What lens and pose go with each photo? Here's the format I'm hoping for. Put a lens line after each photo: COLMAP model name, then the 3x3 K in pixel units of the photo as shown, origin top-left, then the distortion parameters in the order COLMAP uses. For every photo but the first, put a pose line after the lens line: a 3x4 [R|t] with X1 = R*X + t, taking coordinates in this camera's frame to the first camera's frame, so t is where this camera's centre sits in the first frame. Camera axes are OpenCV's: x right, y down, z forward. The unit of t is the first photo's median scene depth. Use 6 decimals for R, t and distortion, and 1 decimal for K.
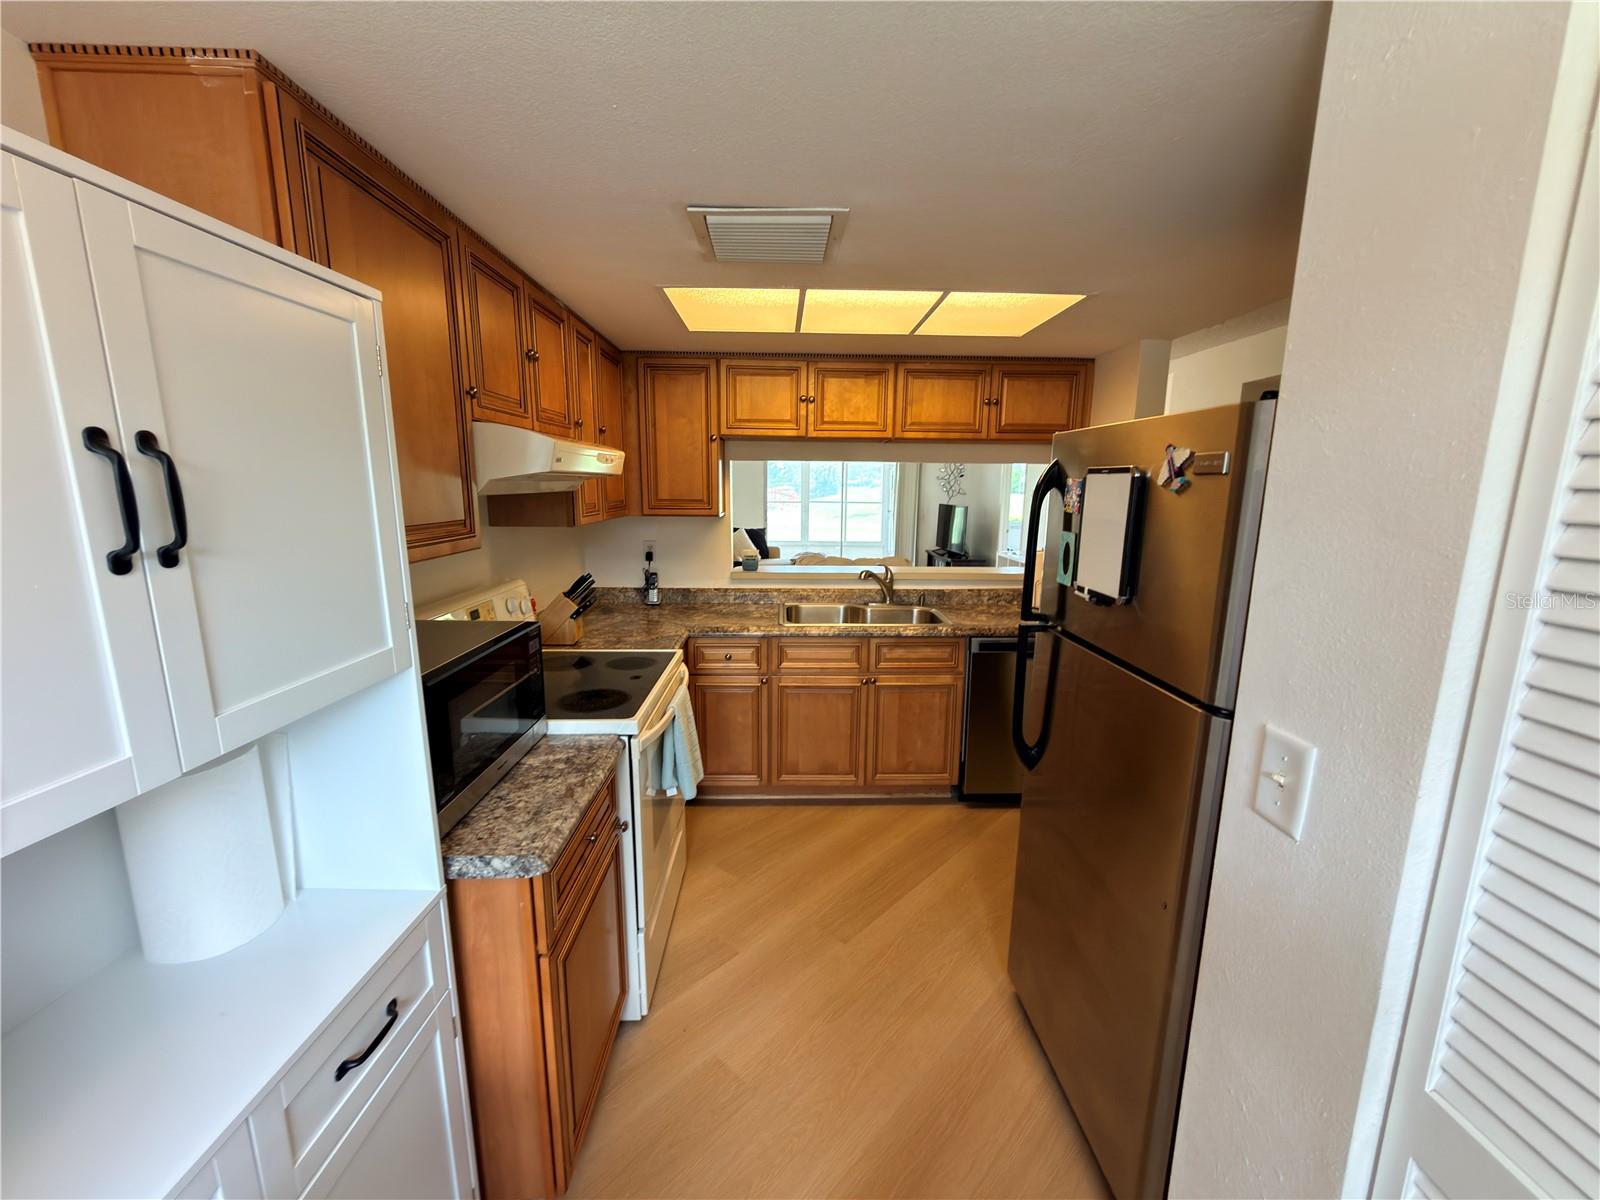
lens RADIAL K [[639.8, 0, 800.0], [0, 639.8, 600.0], [0, 0, 1]] dist [-0.000578, 0.000083]
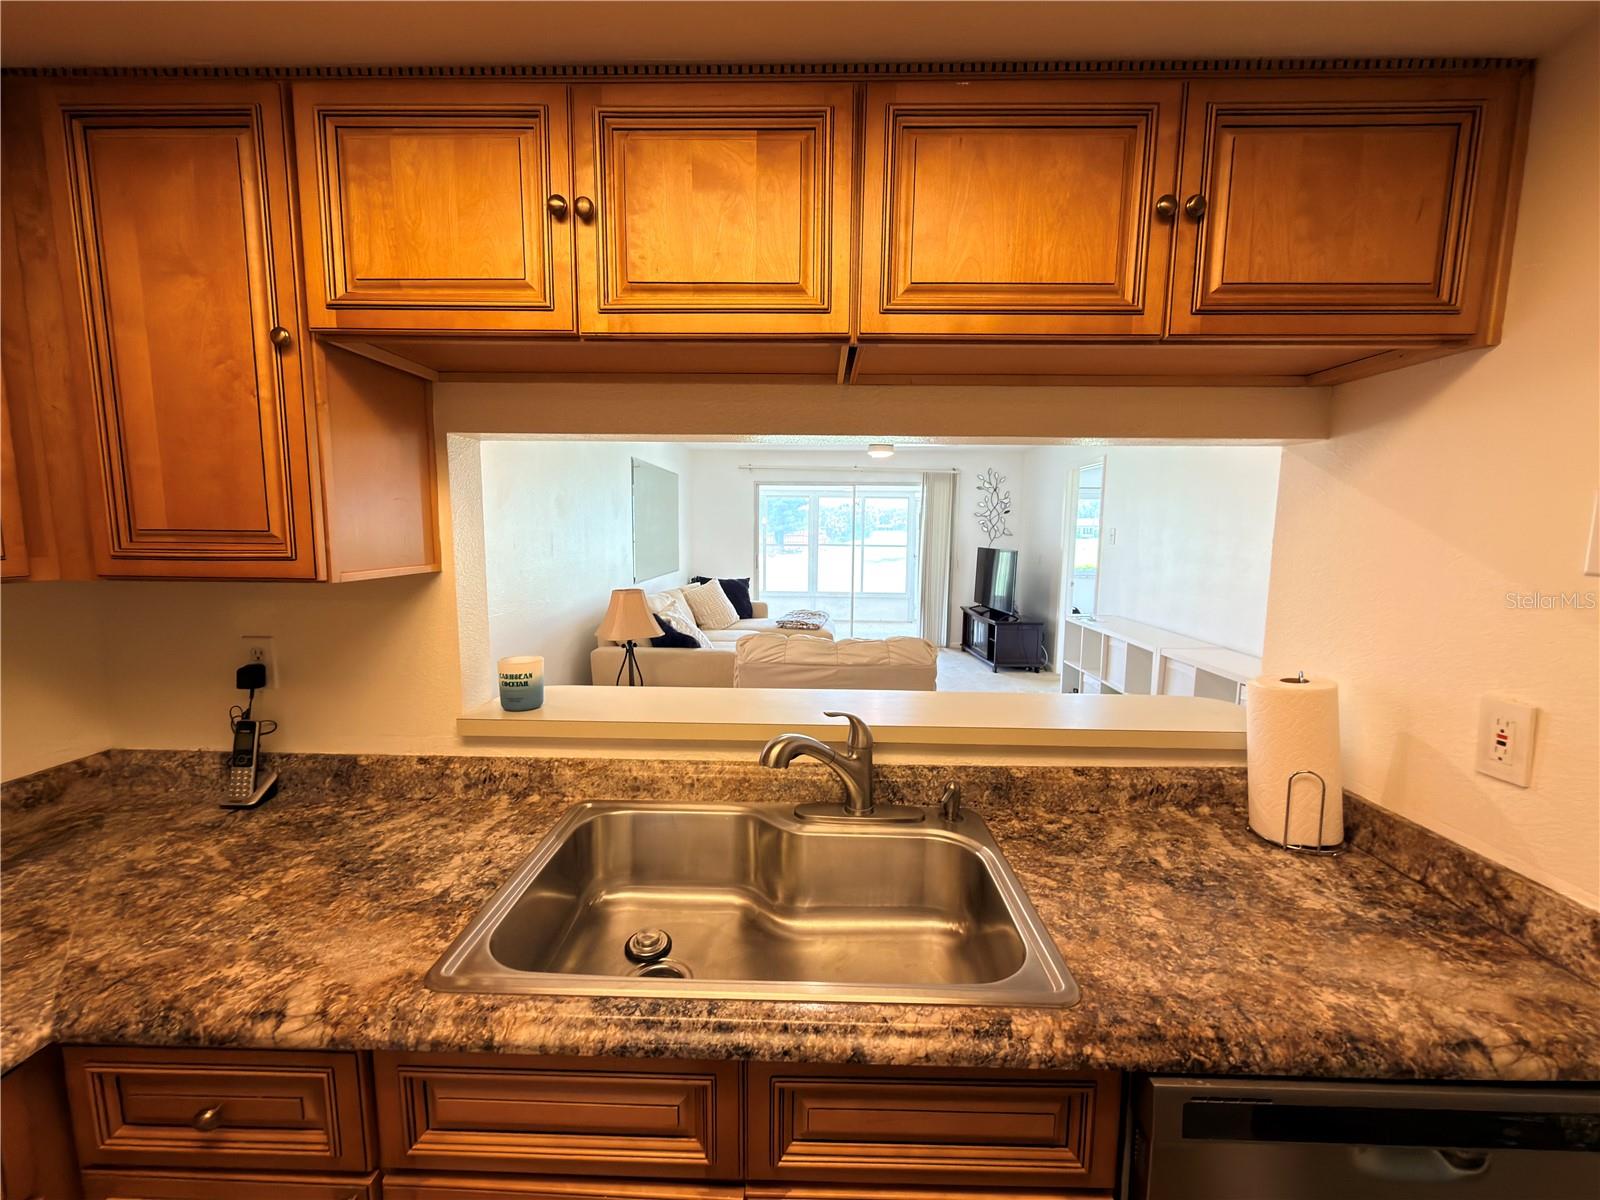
lens RADIAL K [[638.2, 0, 799.0], [0, 638.2, 600.7], [0, 0, 1]] dist [0.001124, -0.000393]
pose [[0.998511, 0.006503, -0.054169, 0.138669], [-0.010058, 0.997794, -0.065618, -0.104910], [0.053622, 0.066065, 0.996373, 0.706823]]
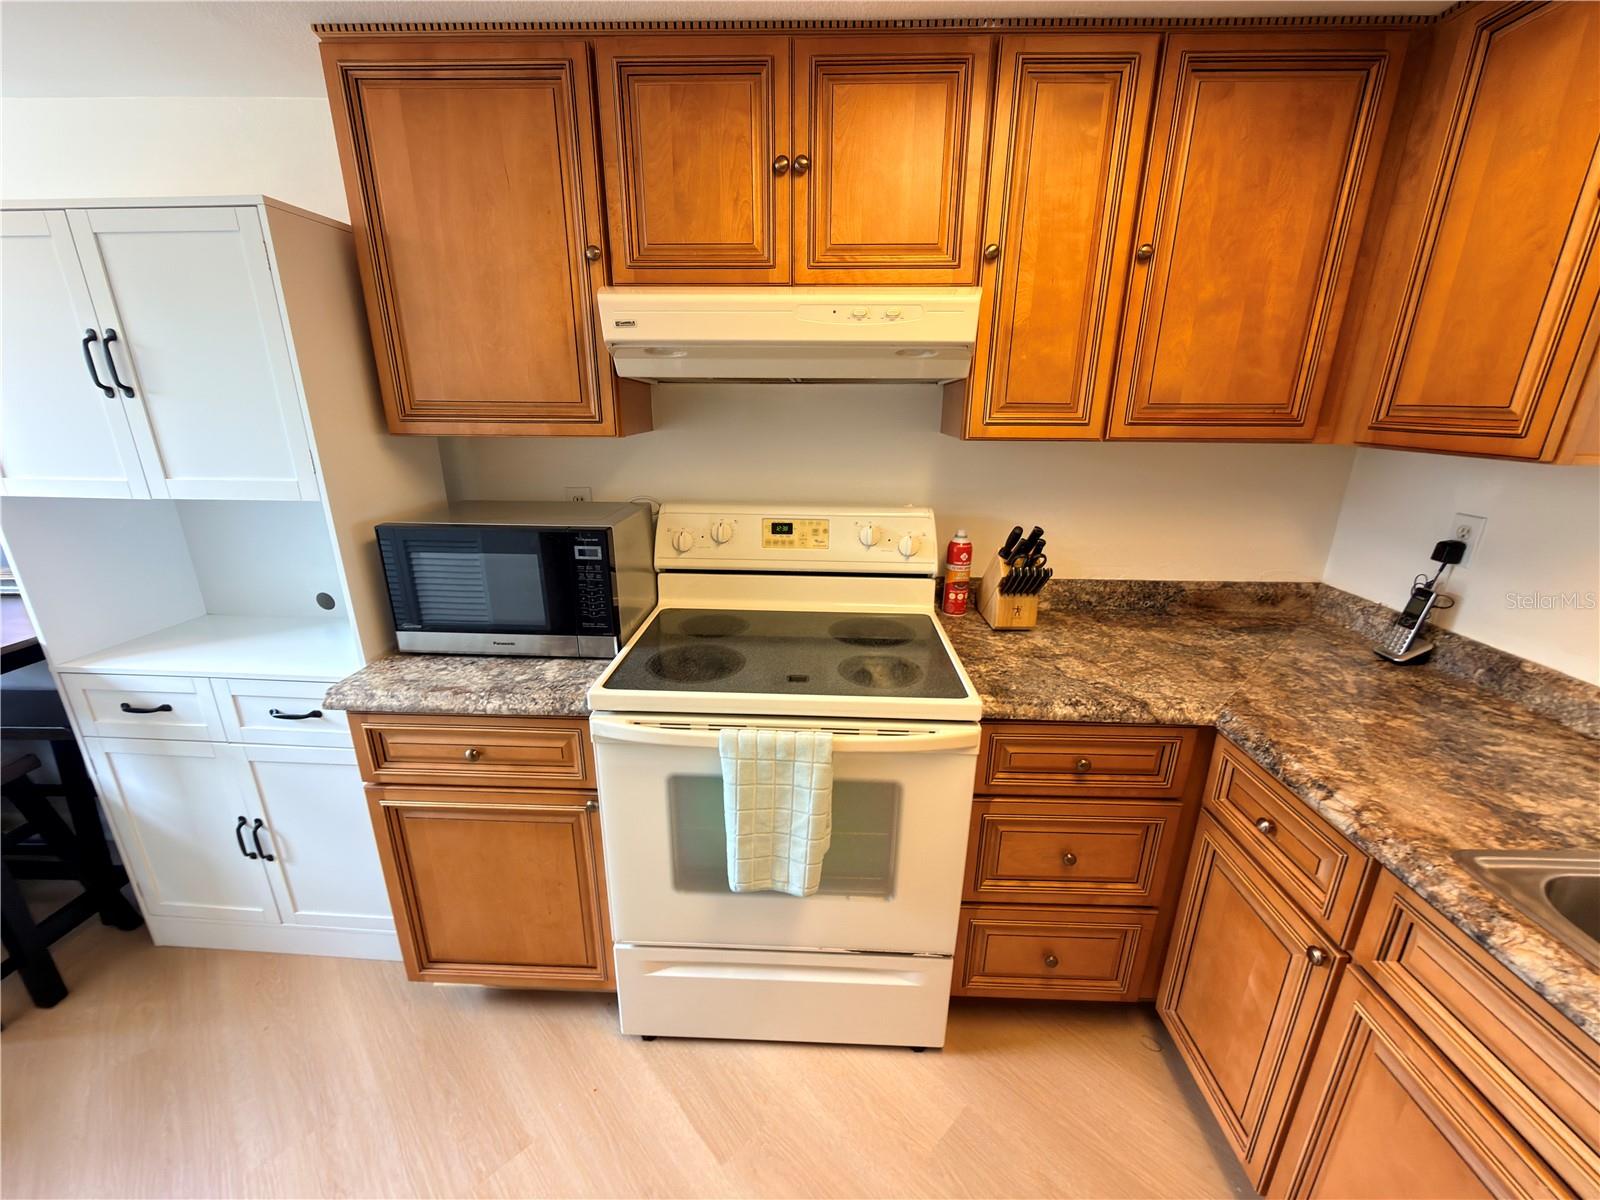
lens RADIAL K [[638.2, 0, 799.0], [0, 638.2, 600.7], [0, 0, 1]] dist [0.001124, -0.000393]
pose [[-0.058062, 0.294598, -0.953856, 0.219413], [-0.186410, 0.935464, 0.300265, -0.095711], [0.980755, 0.195242, 0.000601, 0.672335]]
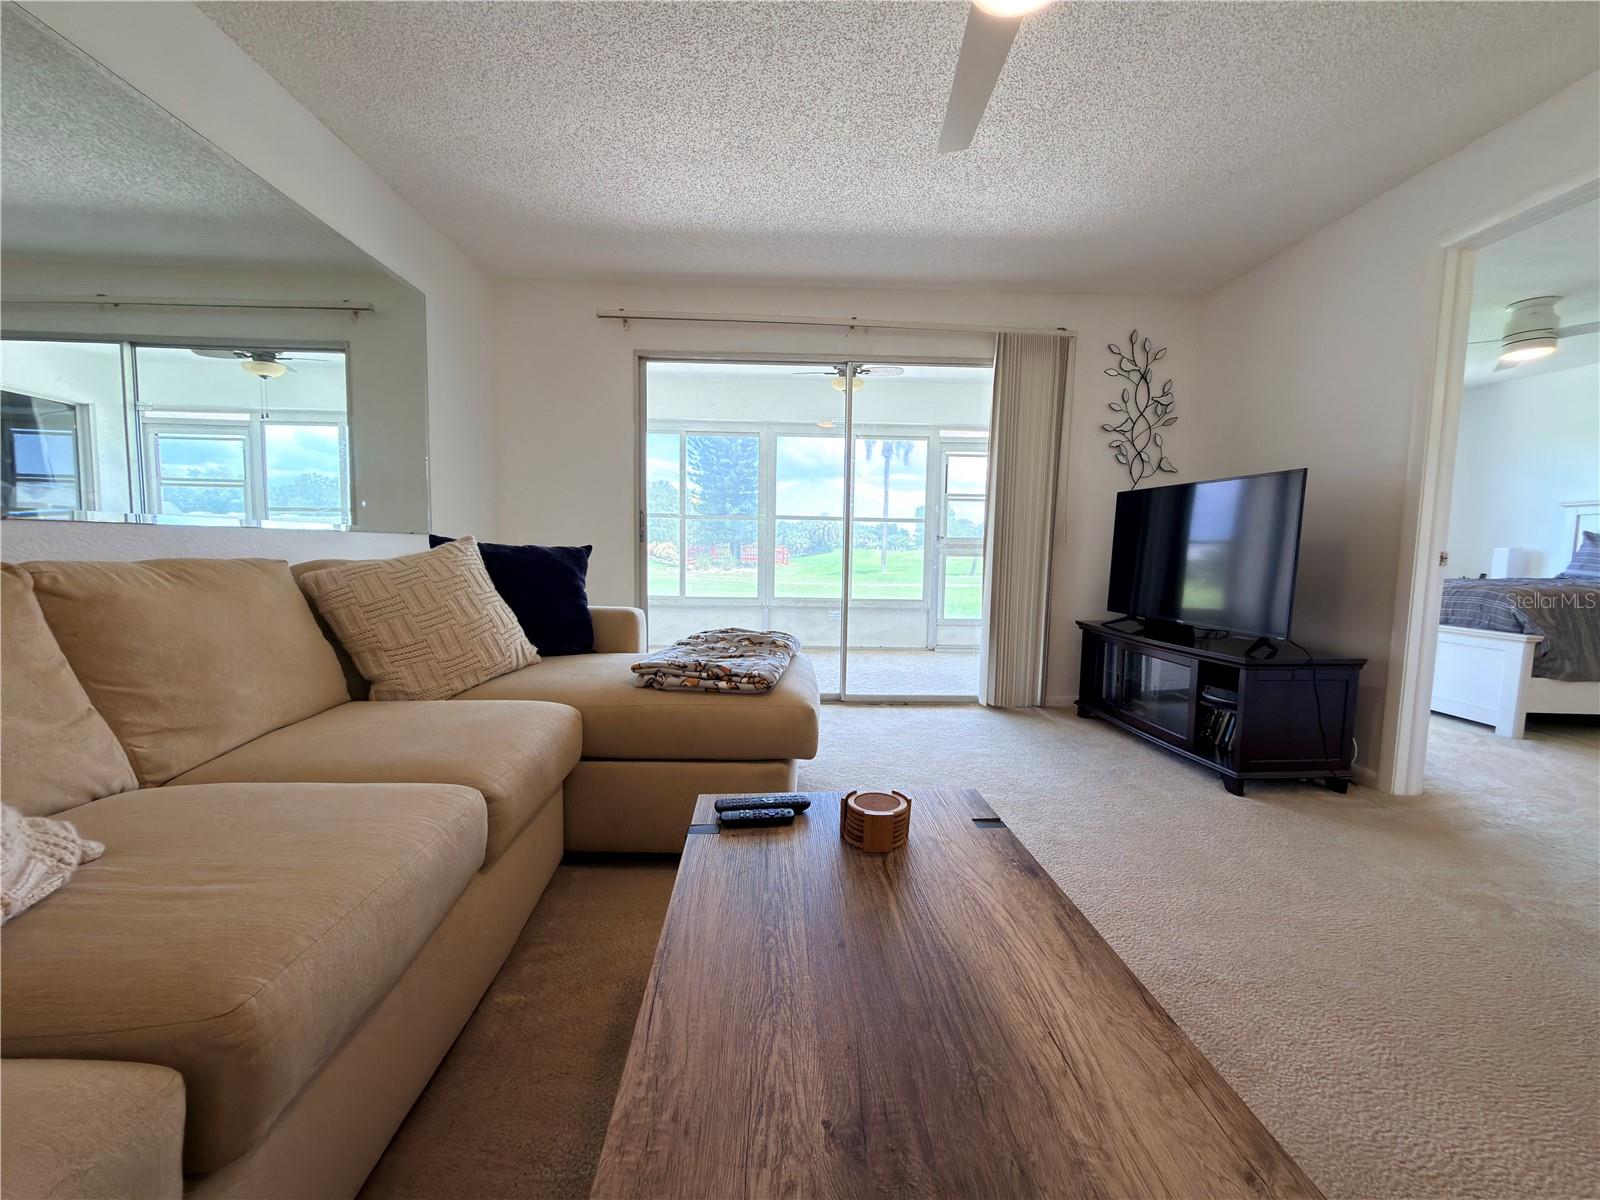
lens RADIAL K [[640.9, 0, 800.0], [0, 640.9, 600.0], [0, 0, 1]] dist [-0.001320, 0.000434]
pose [[0.999947, 0.004473, 0.009280, 0.116577], [-0.003553, 0.995289, -0.096883, -0.176580], [-0.009670, 0.096845, 0.995253, 2.074062]]
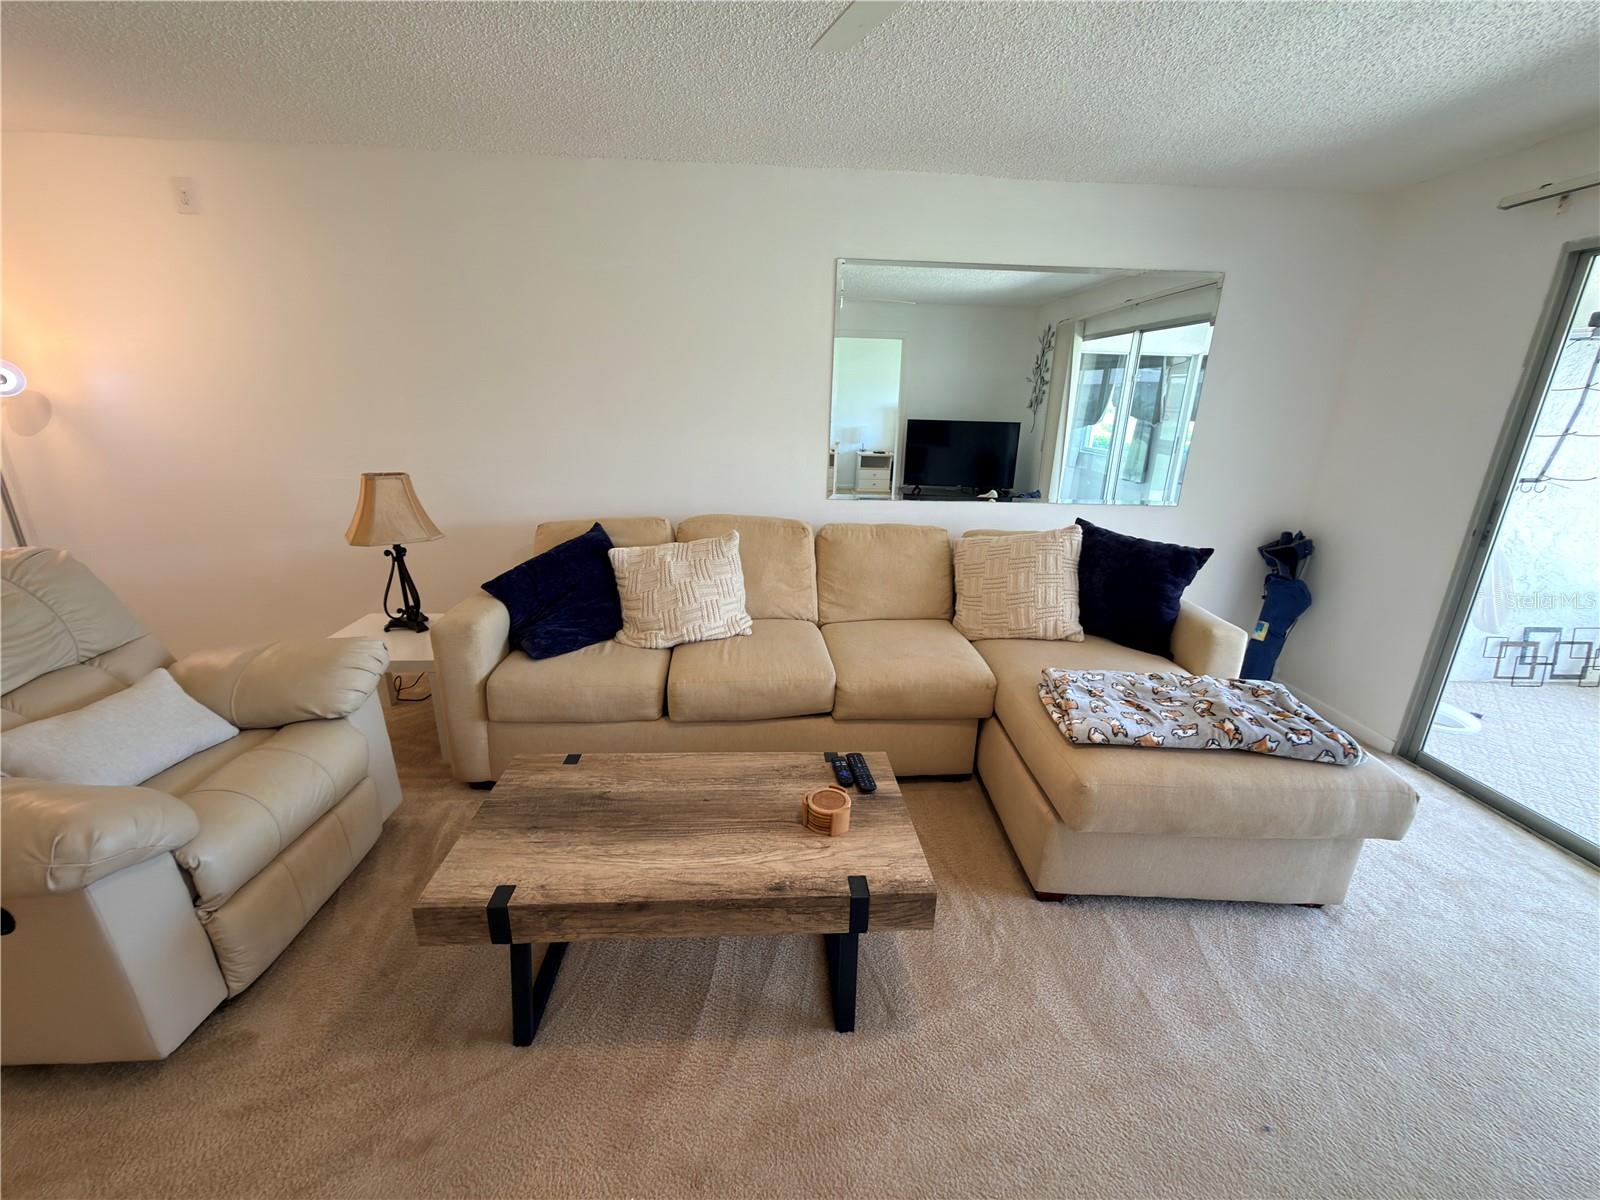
lens RADIAL K [[637.4, 0, 798.3], [0, 637.4, 601.2], [0, 0, 1]] dist [0.000172, -0.000136]
pose [[0.015694, 0.289745, -0.956975, 0.616429], [-0.202563, 0.938168, 0.280729, -0.387638], [0.979144, 0.189442, 0.073415, 2.368280]]
